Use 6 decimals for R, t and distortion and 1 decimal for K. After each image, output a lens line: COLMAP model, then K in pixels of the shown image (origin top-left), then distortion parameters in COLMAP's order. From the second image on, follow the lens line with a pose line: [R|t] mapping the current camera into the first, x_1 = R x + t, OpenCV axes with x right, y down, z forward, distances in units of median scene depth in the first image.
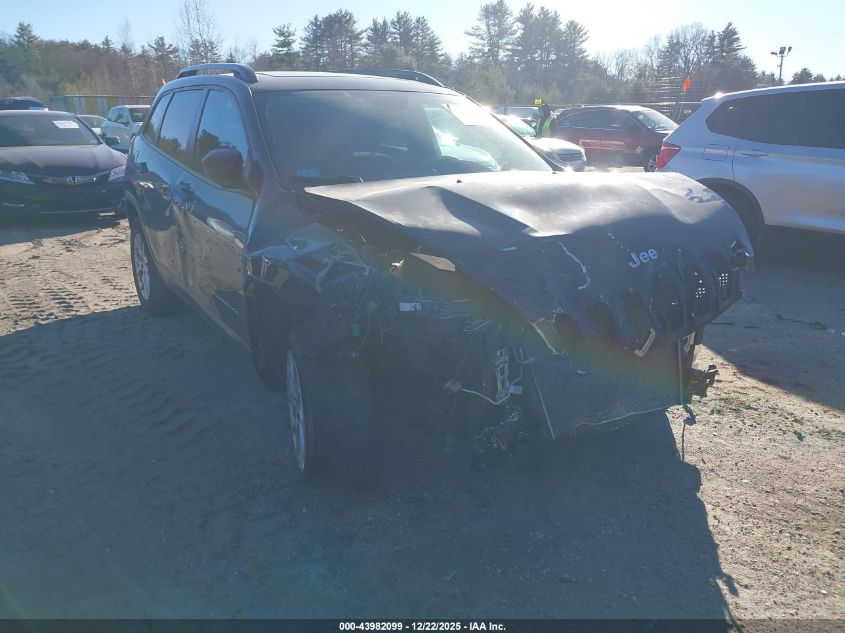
lens RADIAL K [[663.9, 0, 416.0], [0, 663.9, 316.6], [0, 0, 1]] dist [0.006588, 0.004303]
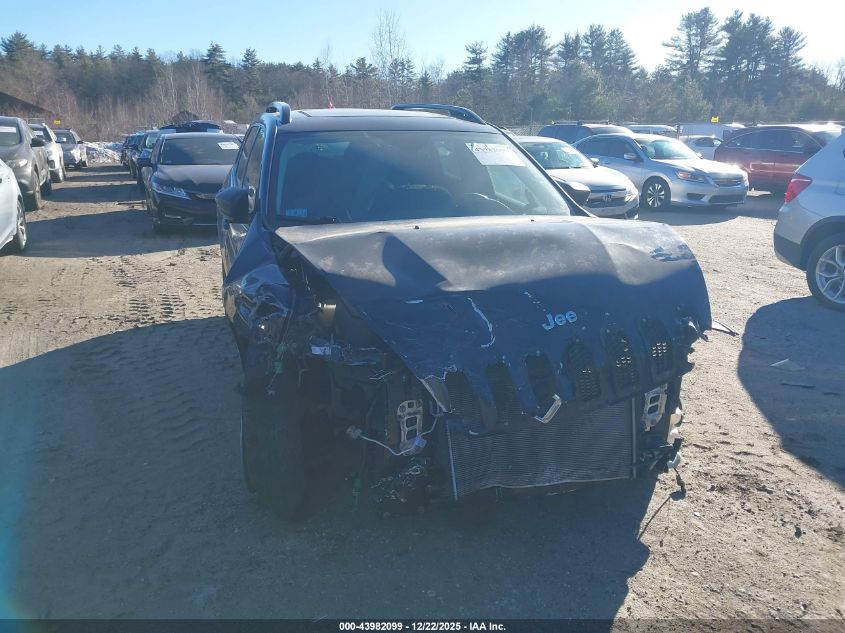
lens RADIAL K [[663.9, 0, 415.9], [0, 663.9, 313.2], [0, 0, 1]] dist [0.006588, 0.004303]
pose [[0.964071, 0.071715, -0.255782, 0.182869], [-0.078052, 0.996841, -0.014696, -0.032206], [0.253920, 0.034133, 0.966623, 0.015126]]
